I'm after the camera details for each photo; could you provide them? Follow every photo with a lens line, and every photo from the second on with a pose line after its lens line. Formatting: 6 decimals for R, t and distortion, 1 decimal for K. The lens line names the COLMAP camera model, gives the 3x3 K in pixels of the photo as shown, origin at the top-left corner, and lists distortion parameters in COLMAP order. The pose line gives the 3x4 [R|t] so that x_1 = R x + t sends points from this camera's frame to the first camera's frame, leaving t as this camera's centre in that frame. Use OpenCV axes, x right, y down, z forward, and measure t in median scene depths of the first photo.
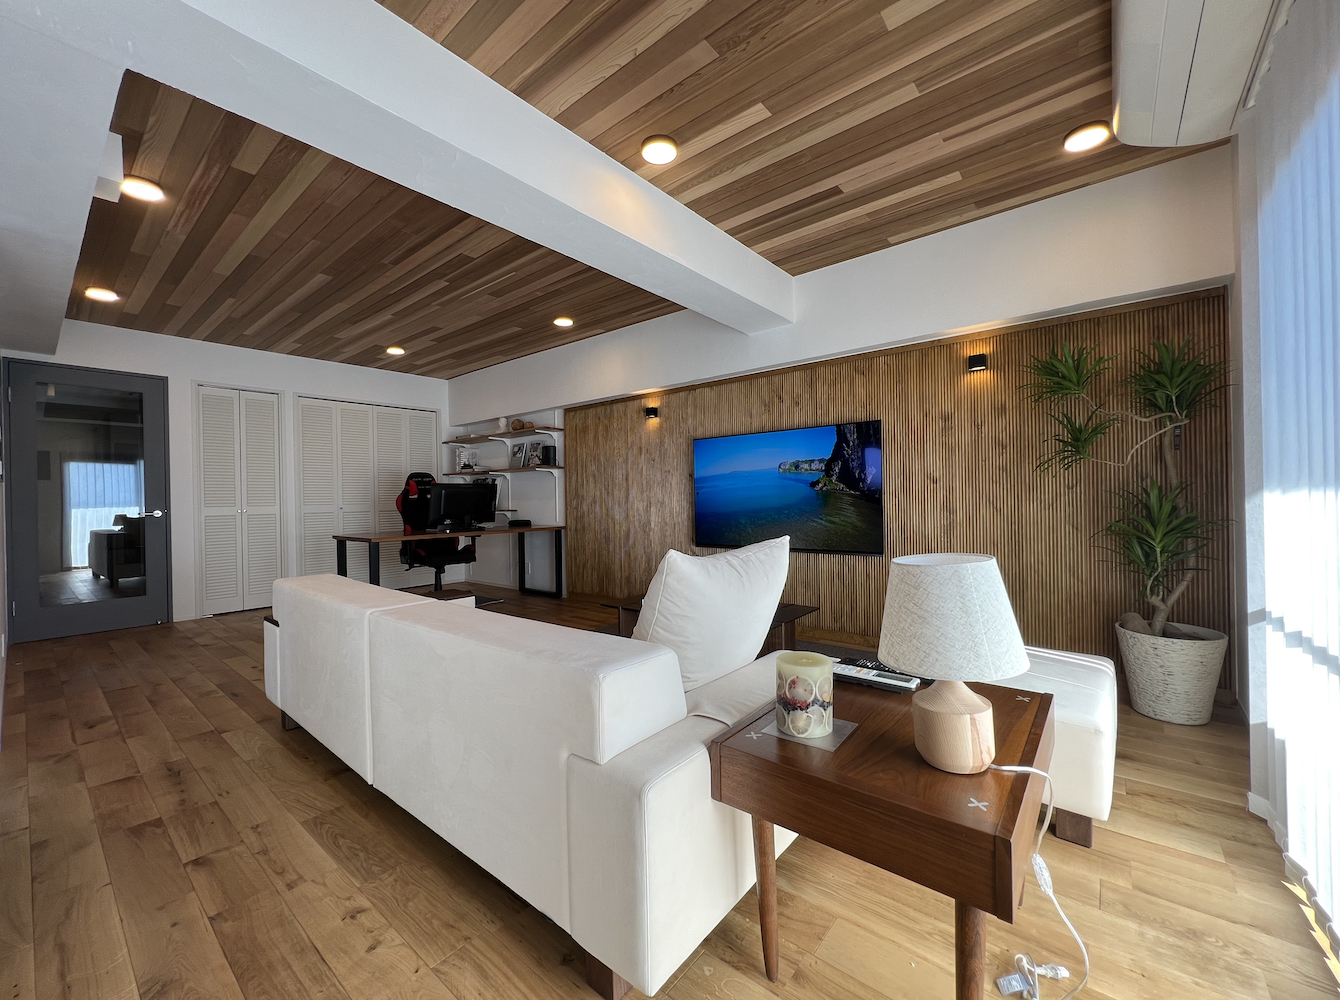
lens RADIAL K [[535.9, 0, 672.9], [0, 535.9, 499.7], [0, 0, 1]] dist [-0.001504, 0.000231]
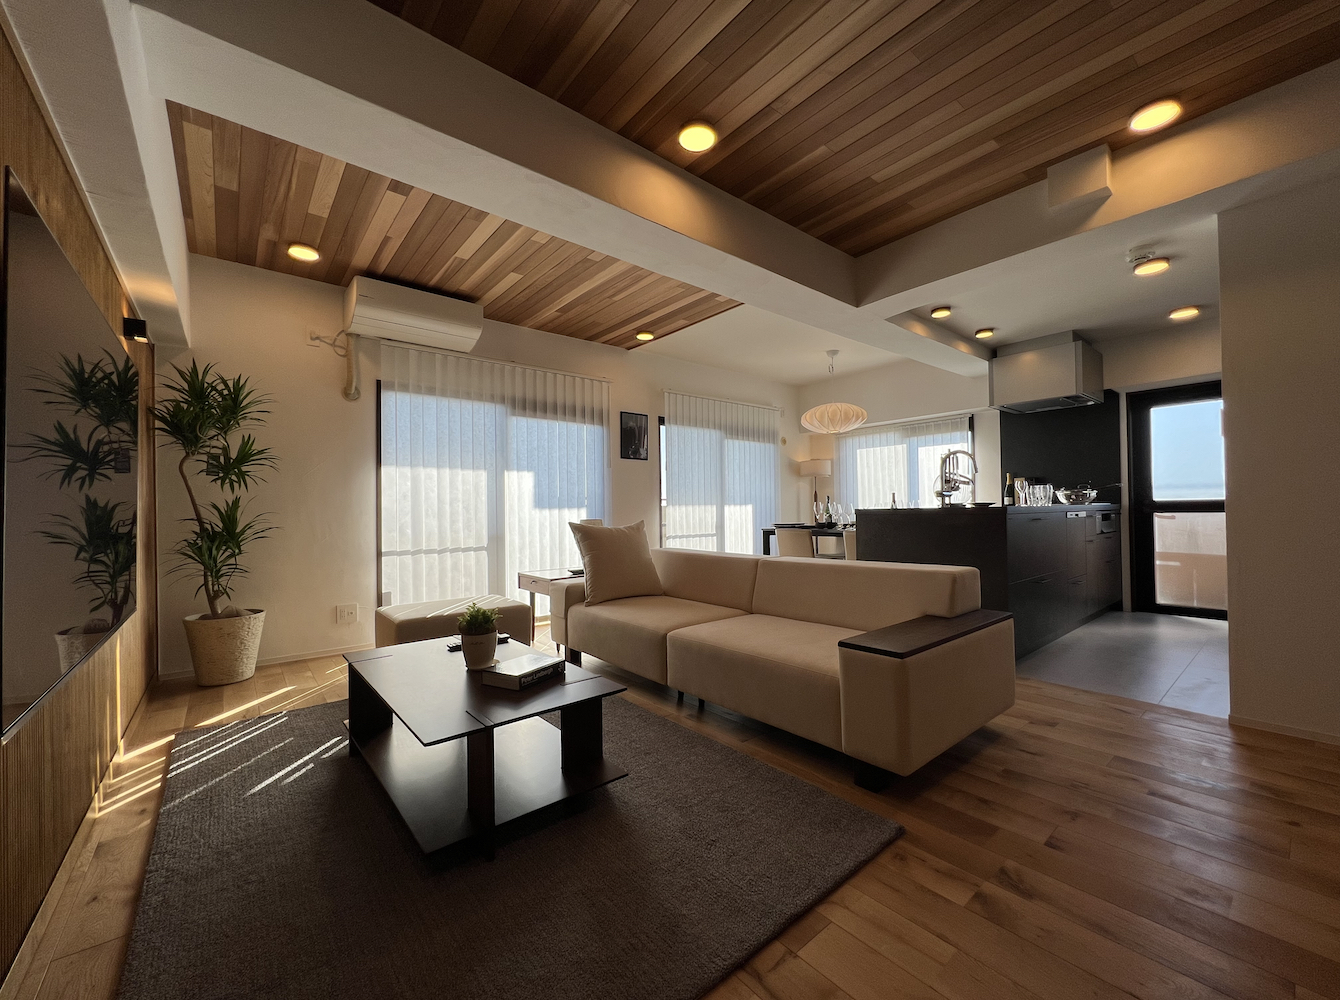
lens RADIAL K [[535.9, 0, 671.7], [0, 535.9, 507.0], [0, 0, 1]] dist [-0.000734, -0.000027]
pose [[-0.981150, 0.033005, 0.190408, -0.294256], [0.032502, 0.999455, -0.005765, 0.018257], [-0.190495, 0.000532, -0.981688, 1.562464]]
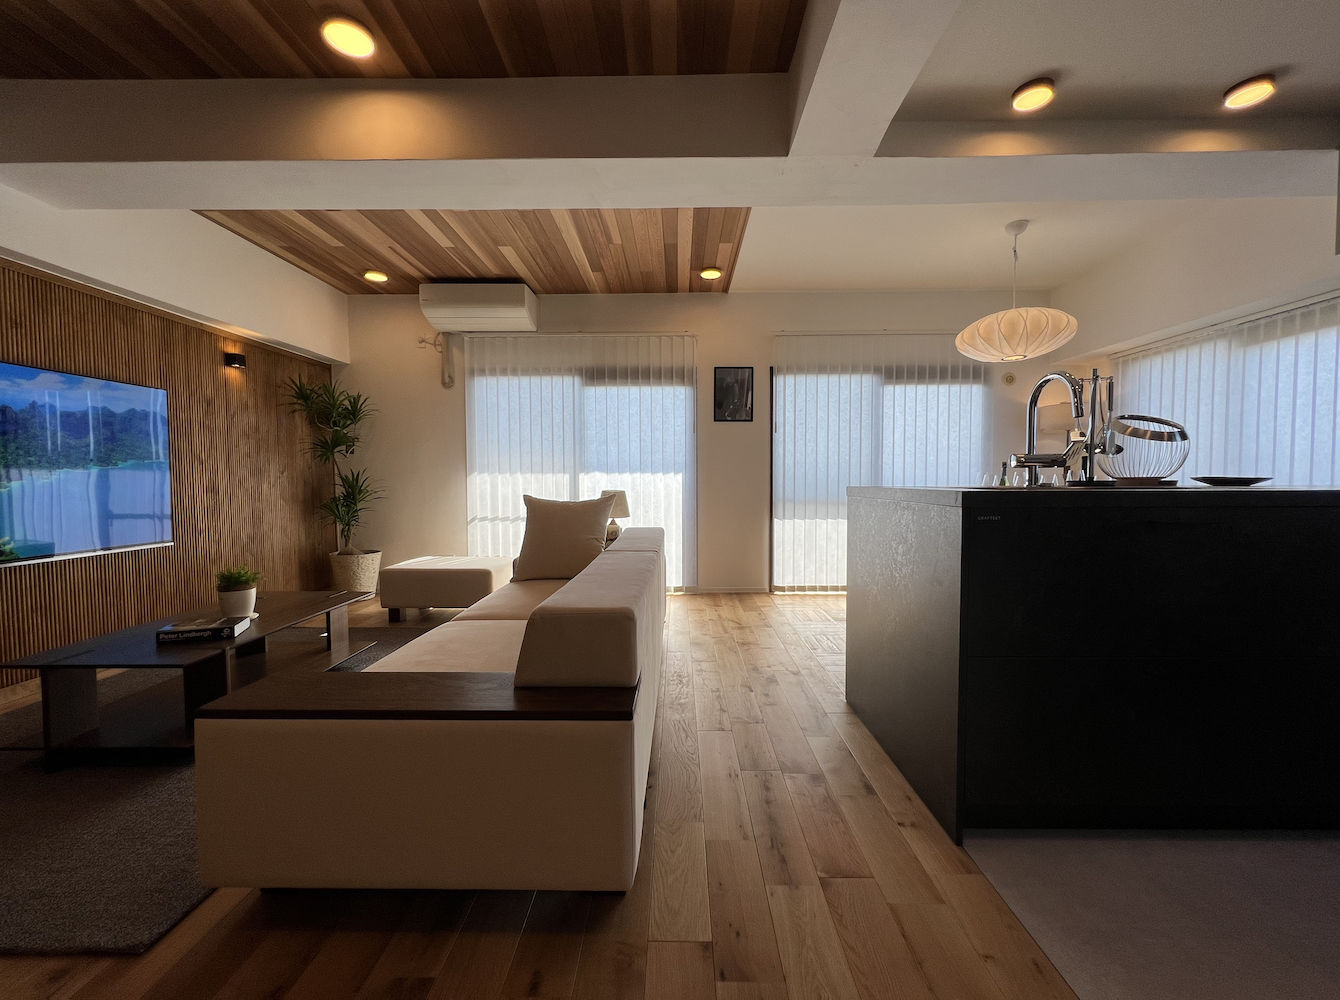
lens RADIAL K [[535.9, 0, 672.9], [0, 535.9, 499.7], [0, 0, 1]] dist [-0.001504, 0.000231]
pose [[-0.623860, -0.011064, 0.781458, -0.884527], [0.017223, 0.999462, 0.027901, 0.022961], [-0.781346, 0.030865, -0.623334, 0.974361]]
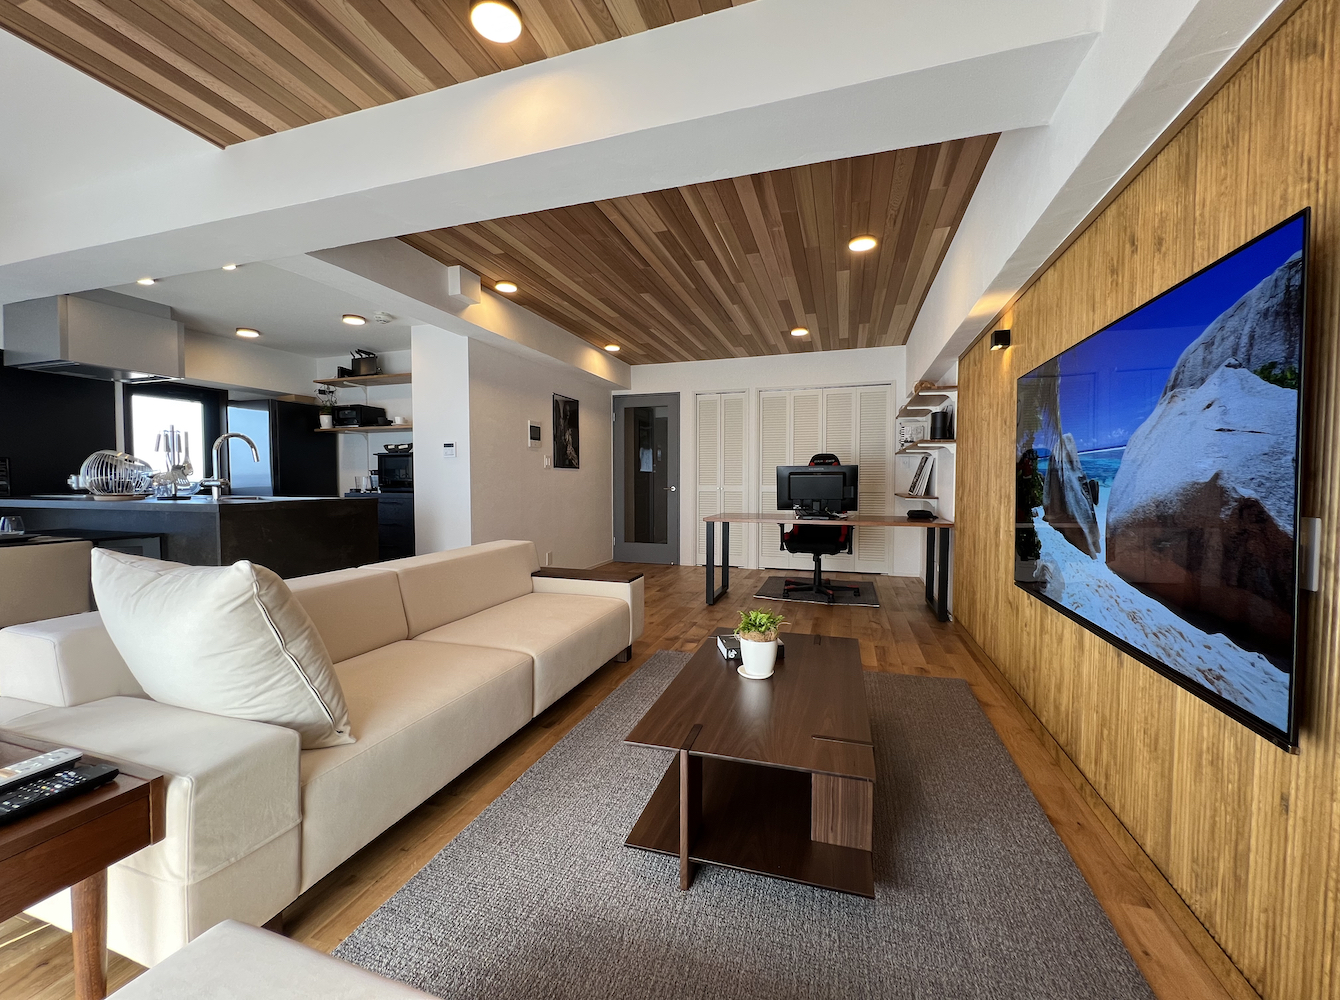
lens RADIAL K [[533.6, 0, 672.1], [0, 533.6, 500.2], [0, 0, 1]] dist [-0.003271, -0.000276]
pose [[0.364879, 0.053339, -0.929526, 0.553350], [-0.010255, 0.998527, 0.053273, -0.027469], [0.930998, -0.009907, 0.364889, 0.684265]]
